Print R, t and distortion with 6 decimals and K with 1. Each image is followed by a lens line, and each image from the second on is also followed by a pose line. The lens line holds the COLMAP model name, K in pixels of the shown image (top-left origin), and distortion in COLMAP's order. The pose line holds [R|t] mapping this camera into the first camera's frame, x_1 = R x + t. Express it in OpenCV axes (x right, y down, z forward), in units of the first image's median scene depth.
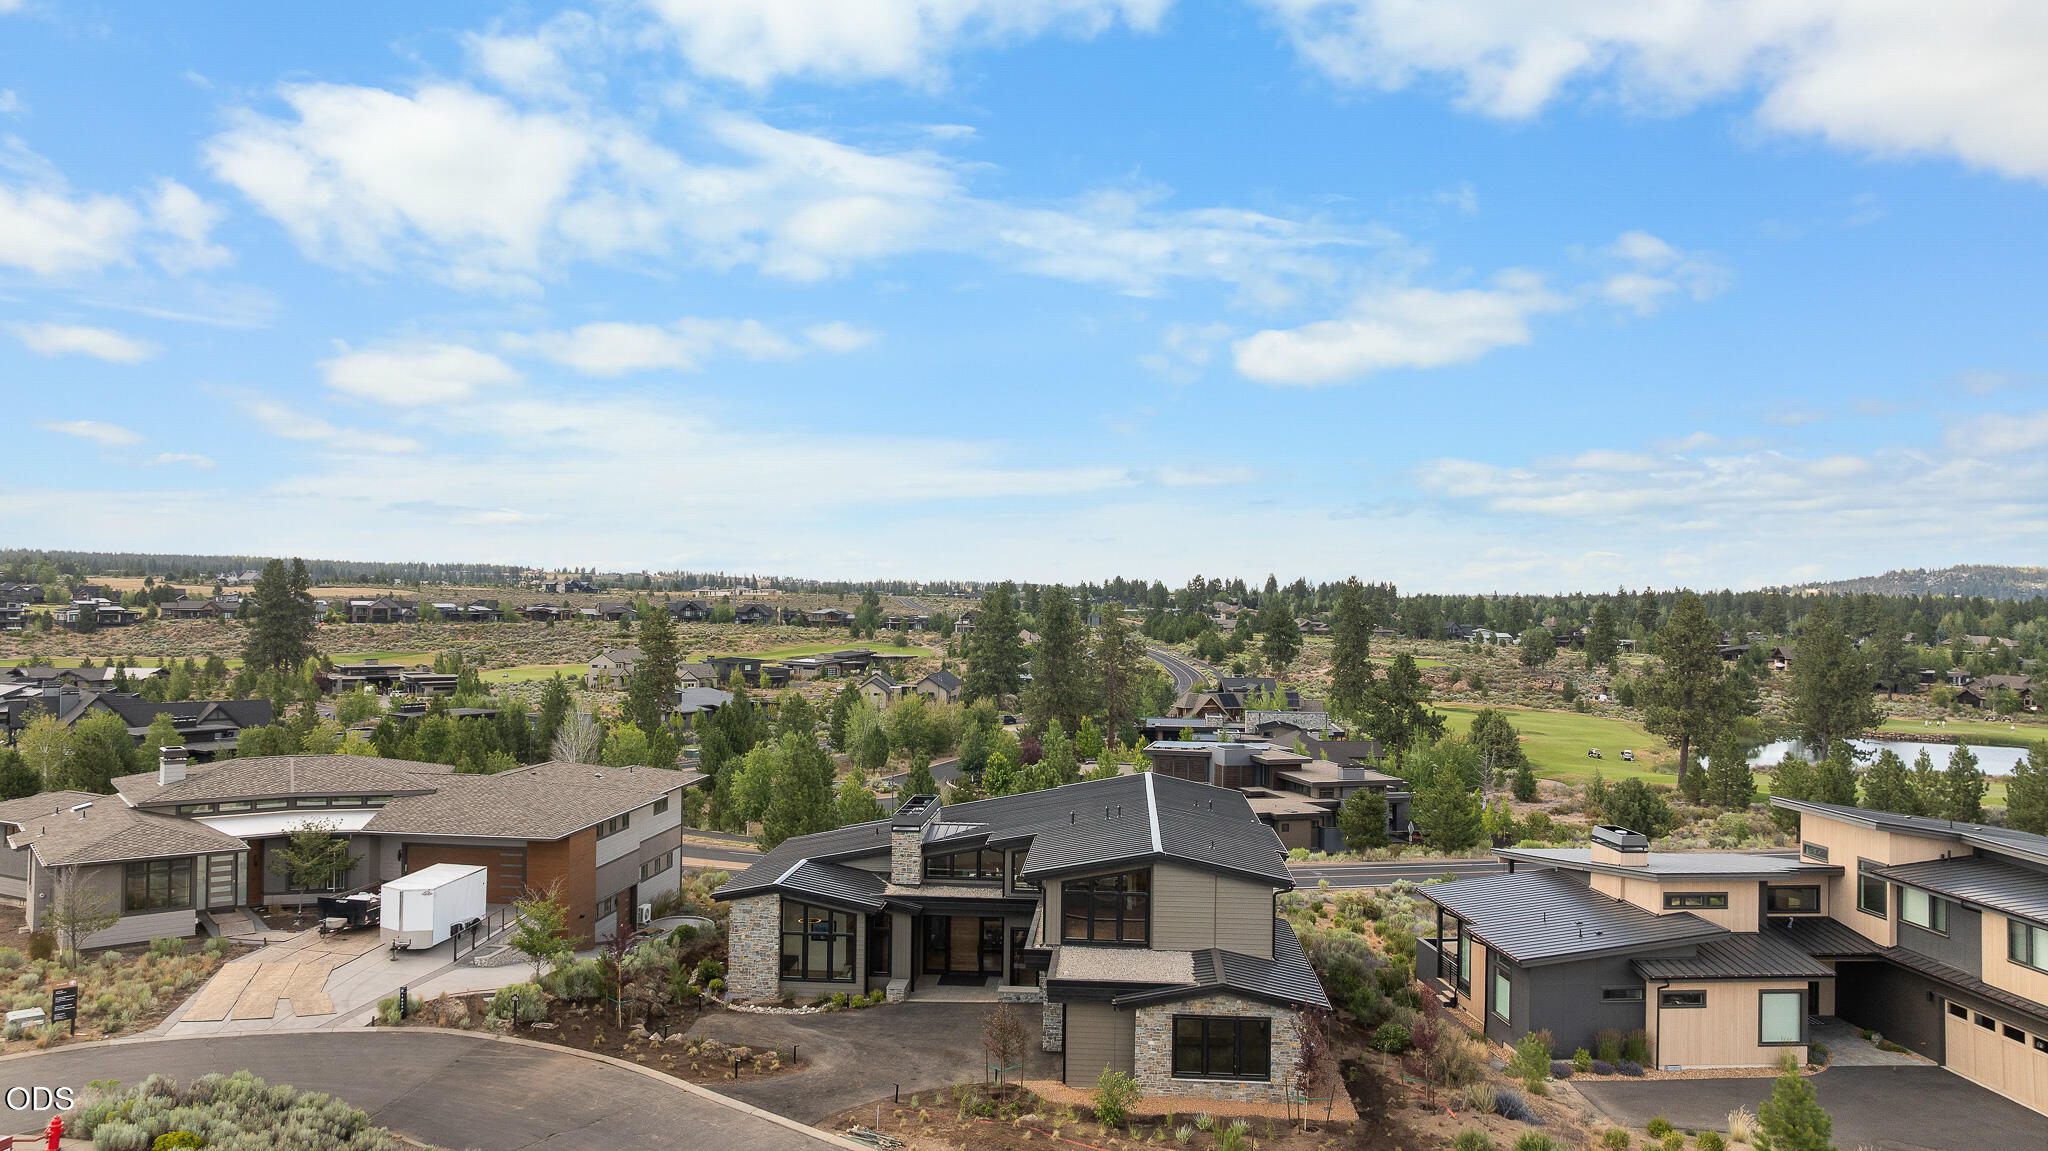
lens RADIAL K [[1433.7, 0, 1024.0], [0, 1433.7, 575.5], [0, 0, 1]] dist [-0.024299, 0.005848]
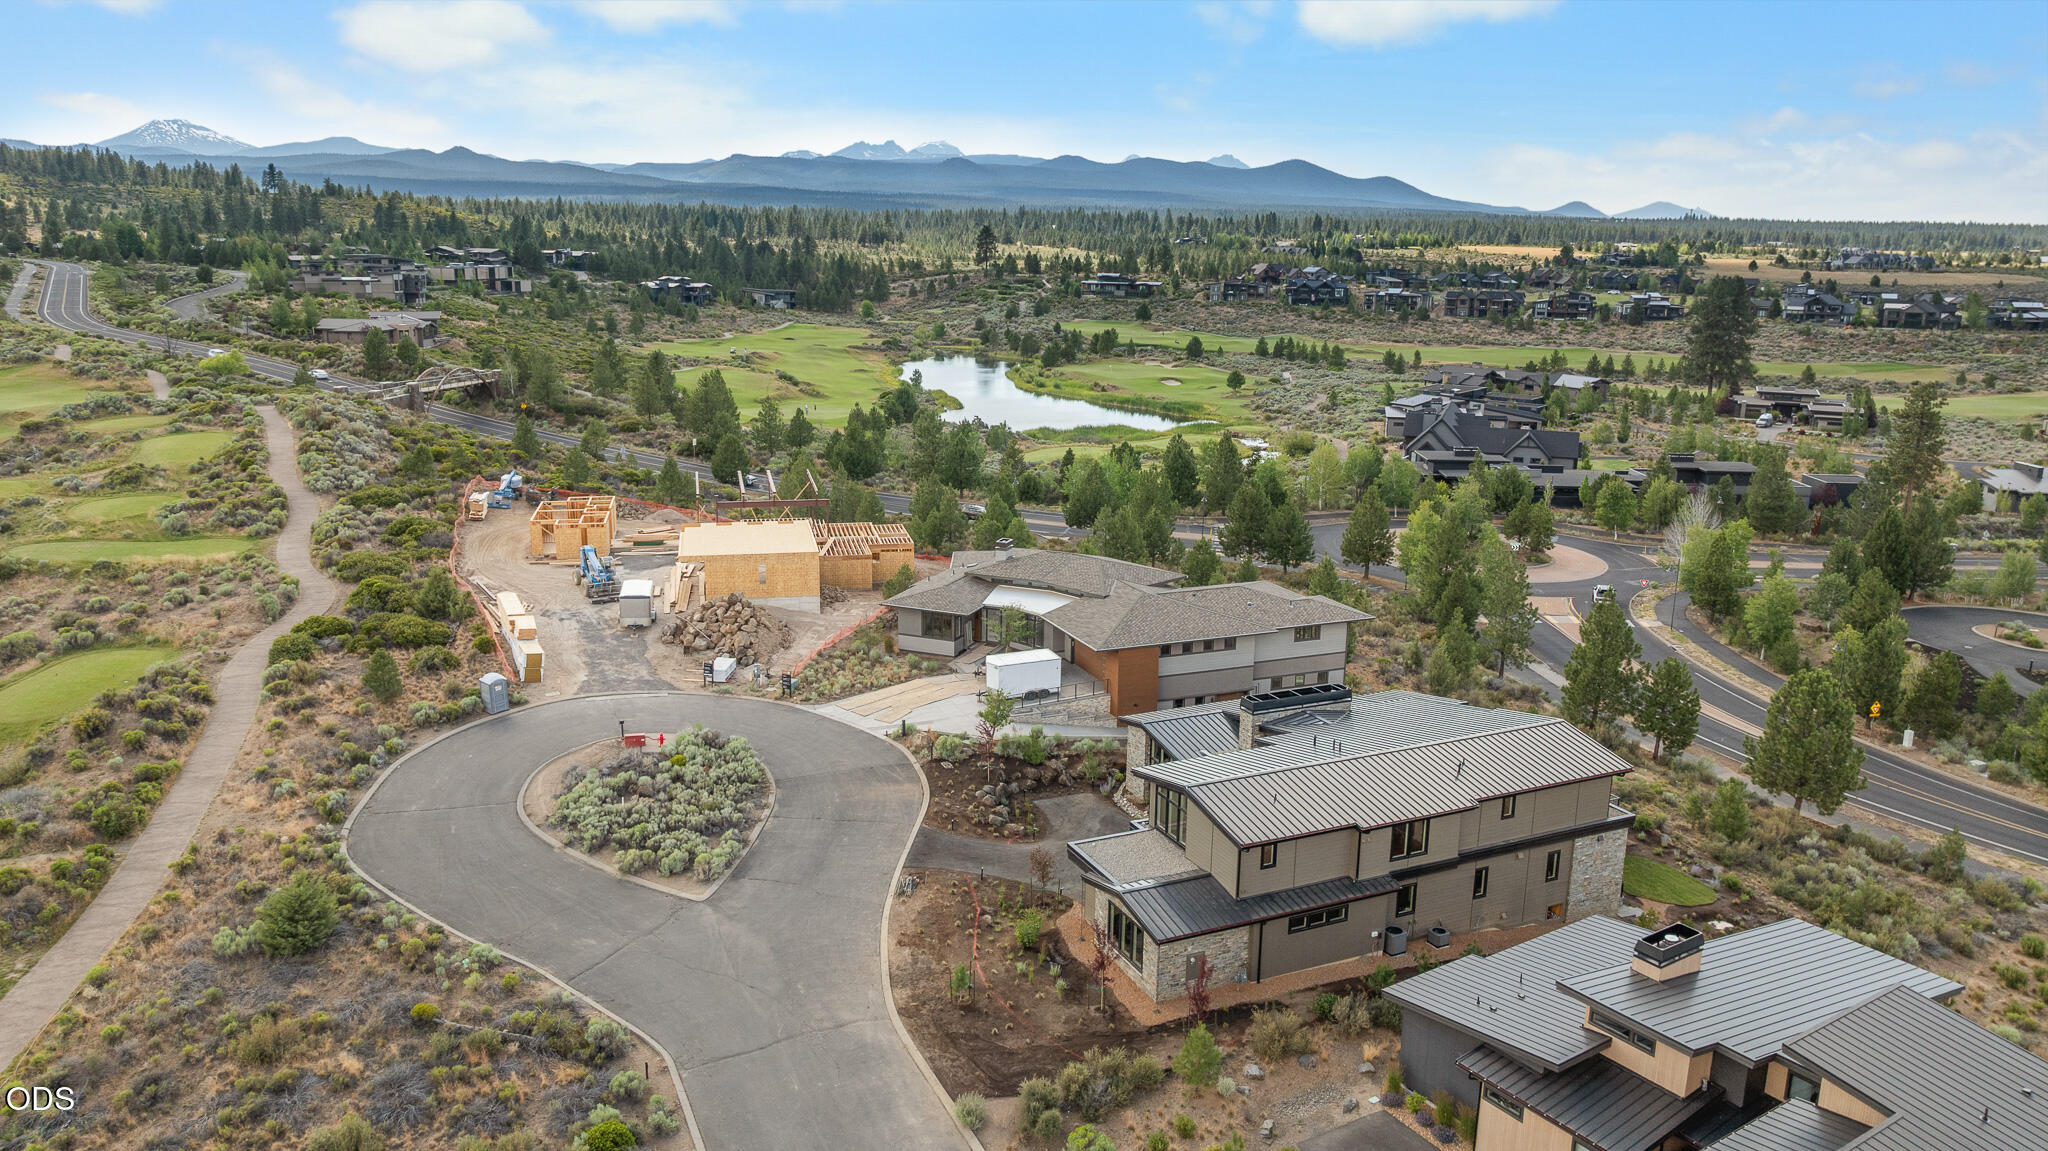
lens RADIAL K [[1433.7, 0, 1024.0], [0, 1433.7, 575.5], [0, 0, 1]] dist [-0.024299, 0.005848]
pose [[0.484564, 0.197494, -0.852170, 0.404587], [0.004986, 0.973541, 0.228457, -0.105414], [0.874742, -0.114951, 0.470758, 0.112769]]
